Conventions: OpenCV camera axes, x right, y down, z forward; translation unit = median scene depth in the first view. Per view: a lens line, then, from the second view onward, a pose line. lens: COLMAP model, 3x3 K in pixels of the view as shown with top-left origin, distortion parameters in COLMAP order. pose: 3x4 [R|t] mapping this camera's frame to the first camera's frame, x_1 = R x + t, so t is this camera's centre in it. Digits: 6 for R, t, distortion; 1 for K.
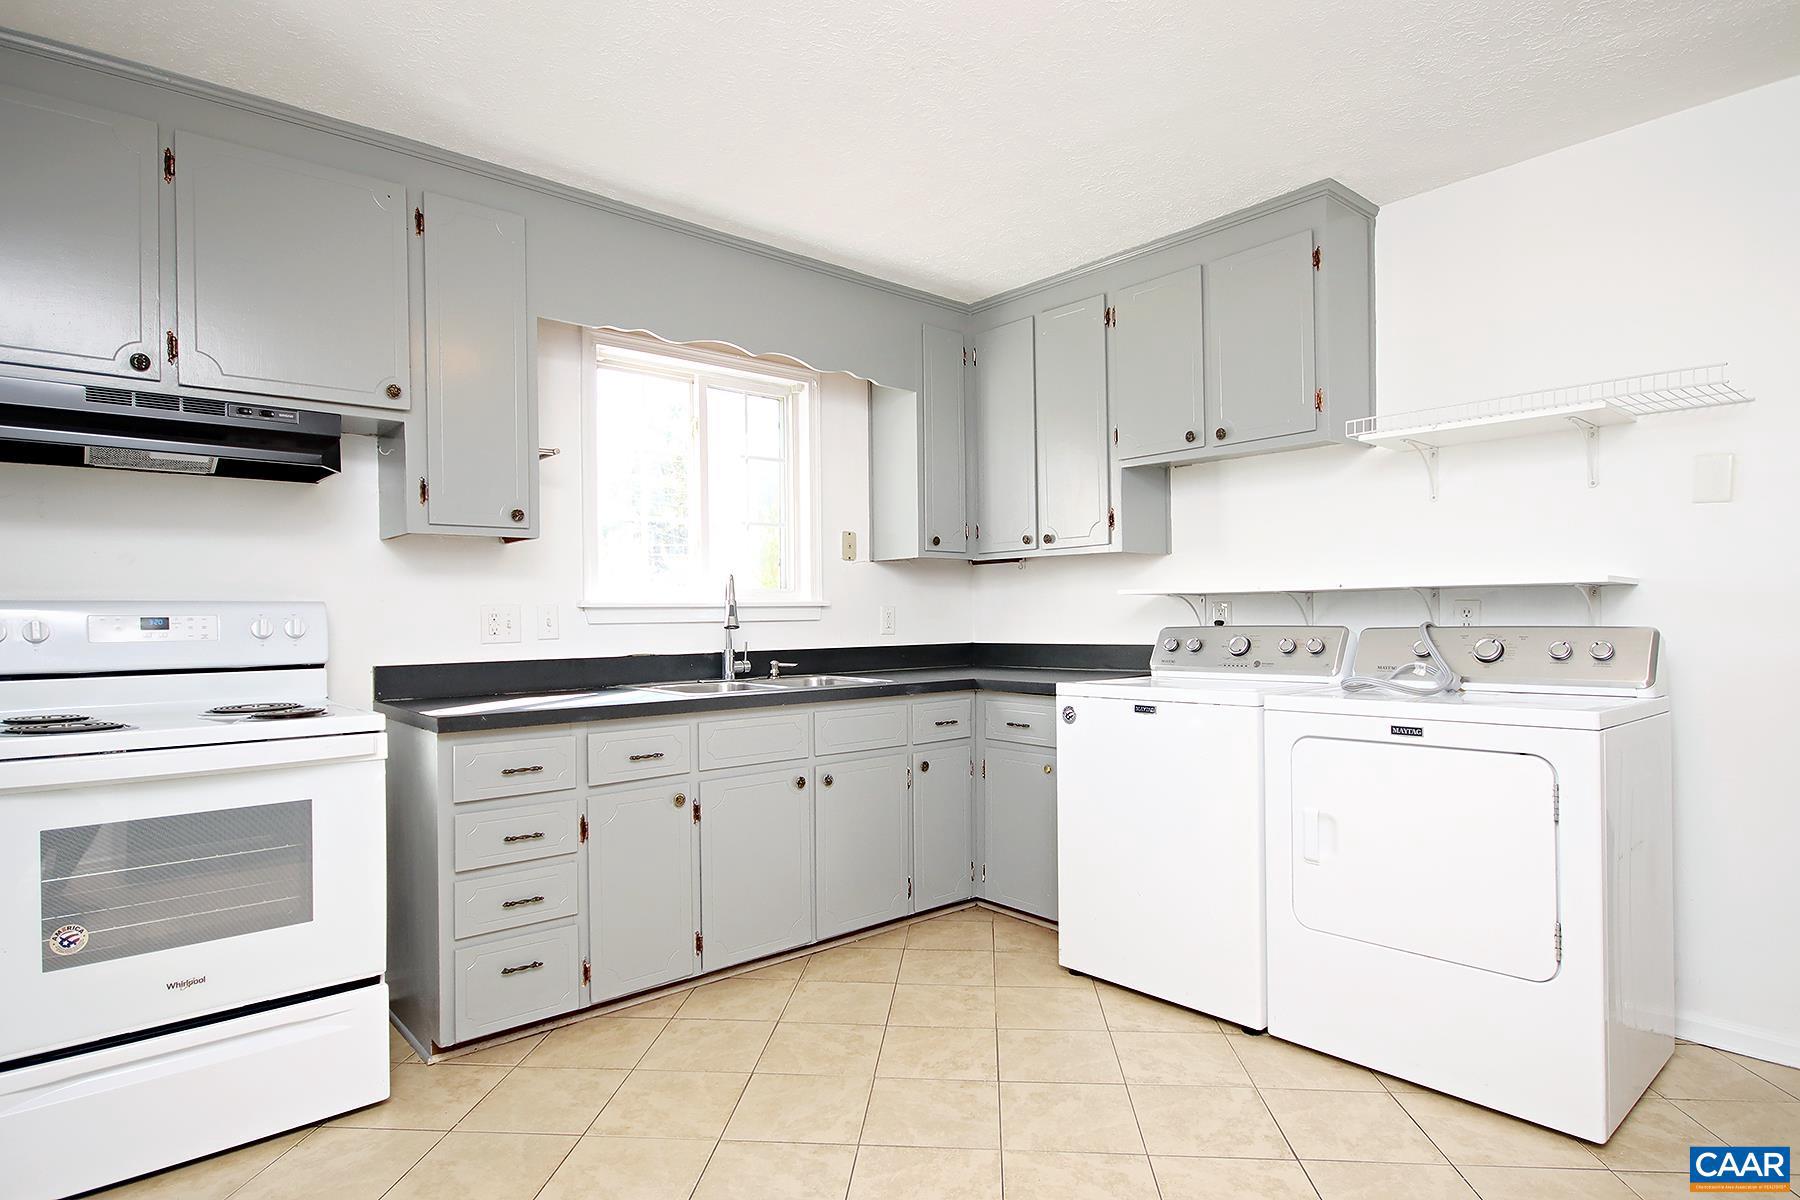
lens RADIAL K [[956.1, 0, 900.1], [0, 956.1, 603.3], [0, 0, 1]] dist [-0.000027, 0.002108]
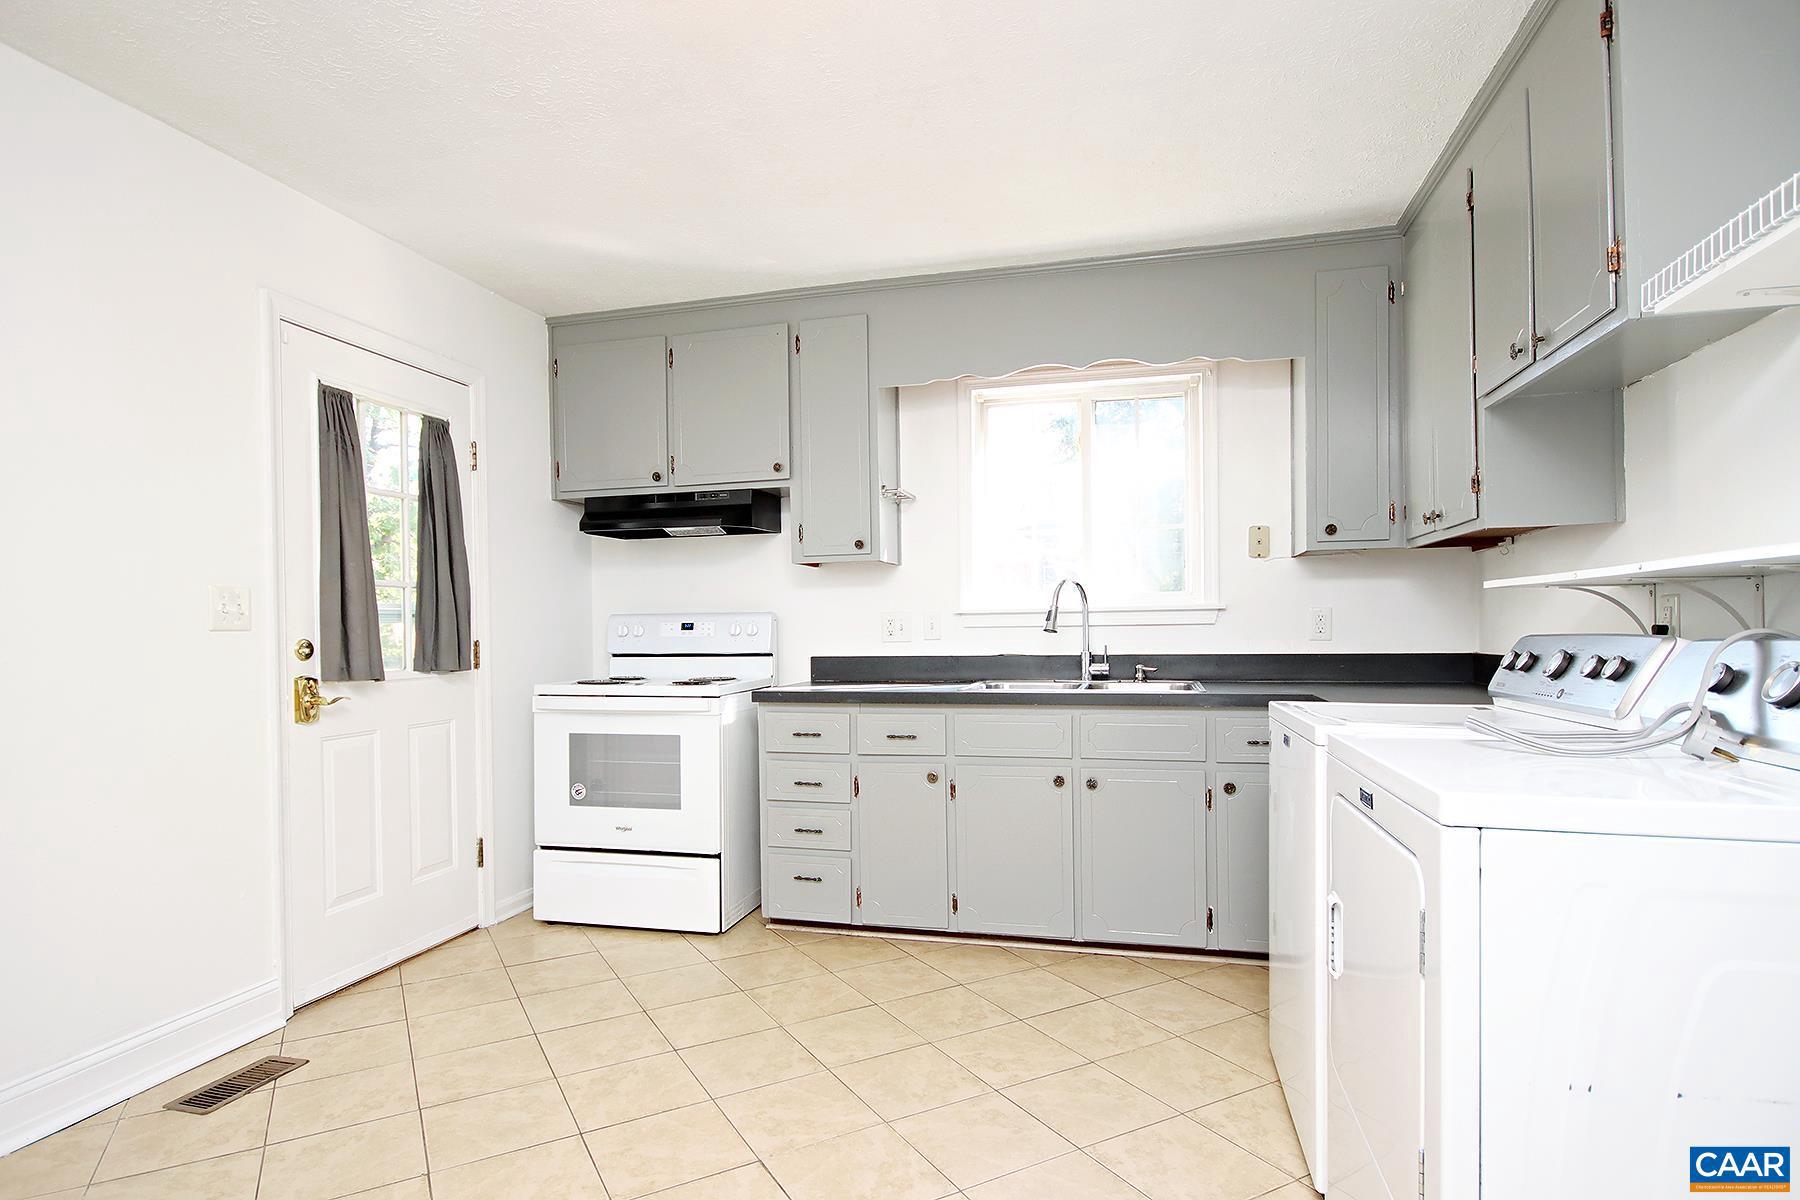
lens RADIAL K [[956.1, 0, 897.9], [0, 956.1, 616.9], [0, 0, 1]] dist [-0.000027, 0.002108]
pose [[0.563429, -0.004968, -0.826150, 0.709602], [0.016748, 0.999845, 0.005409, 0.001006], [0.825995, -0.016884, 0.563425, 0.298223]]
